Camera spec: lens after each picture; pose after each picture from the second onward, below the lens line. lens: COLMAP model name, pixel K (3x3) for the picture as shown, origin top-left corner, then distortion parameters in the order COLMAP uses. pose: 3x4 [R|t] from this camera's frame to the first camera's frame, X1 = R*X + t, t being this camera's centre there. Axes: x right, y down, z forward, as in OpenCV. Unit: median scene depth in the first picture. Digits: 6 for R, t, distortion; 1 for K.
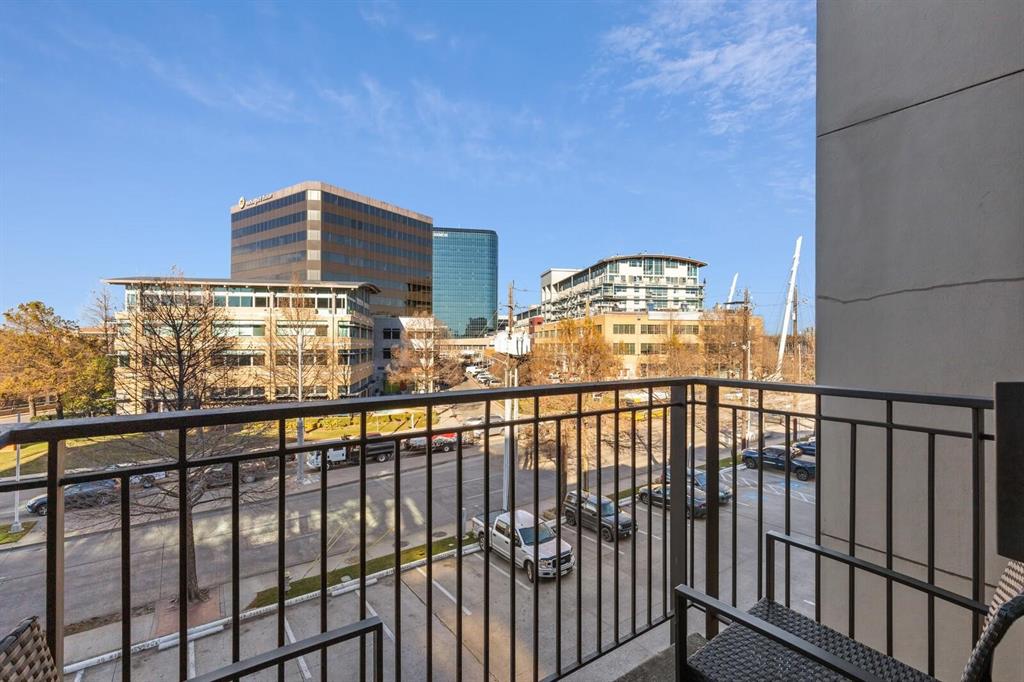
lens RADIAL K [[466.9, 0, 518.8], [0, 466.9, 344.9], [0, 0, 1]] dist [0.011391, -0.001348]
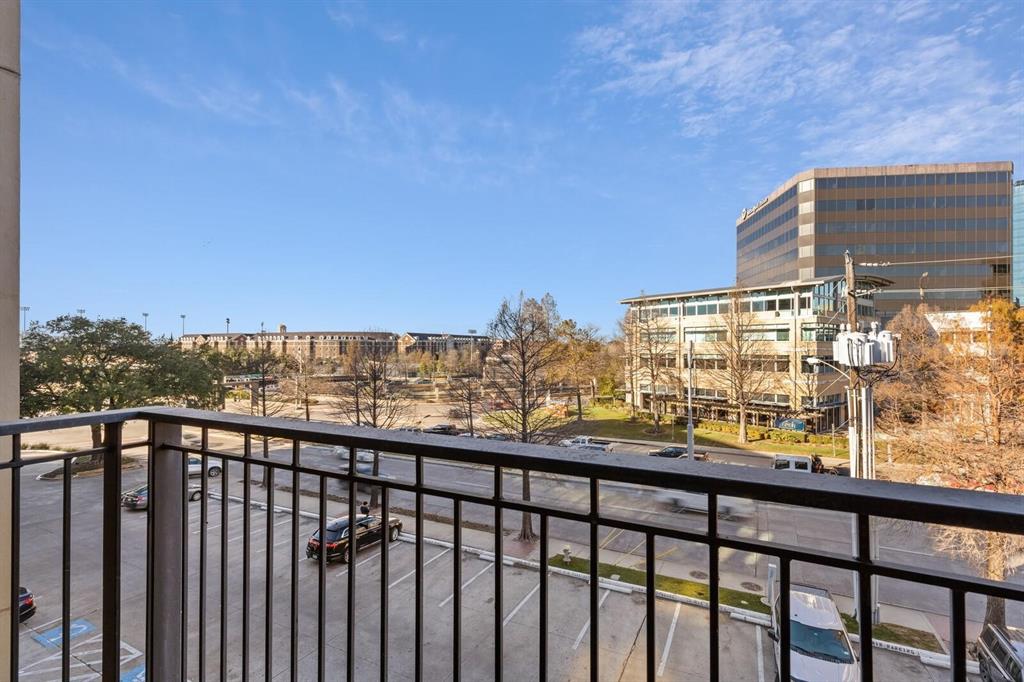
lens RADIAL K [[466.9, 0, 517.5], [0, 466.9, 339.7], [0, 0, 1]] dist [0.011391, -0.001348]
pose [[0.456592, -0.014440, -0.889559, 0.116948], [-0.002480, 0.999844, -0.017503, -0.002144], [0.889673, 0.010198, 0.456485, 0.083030]]
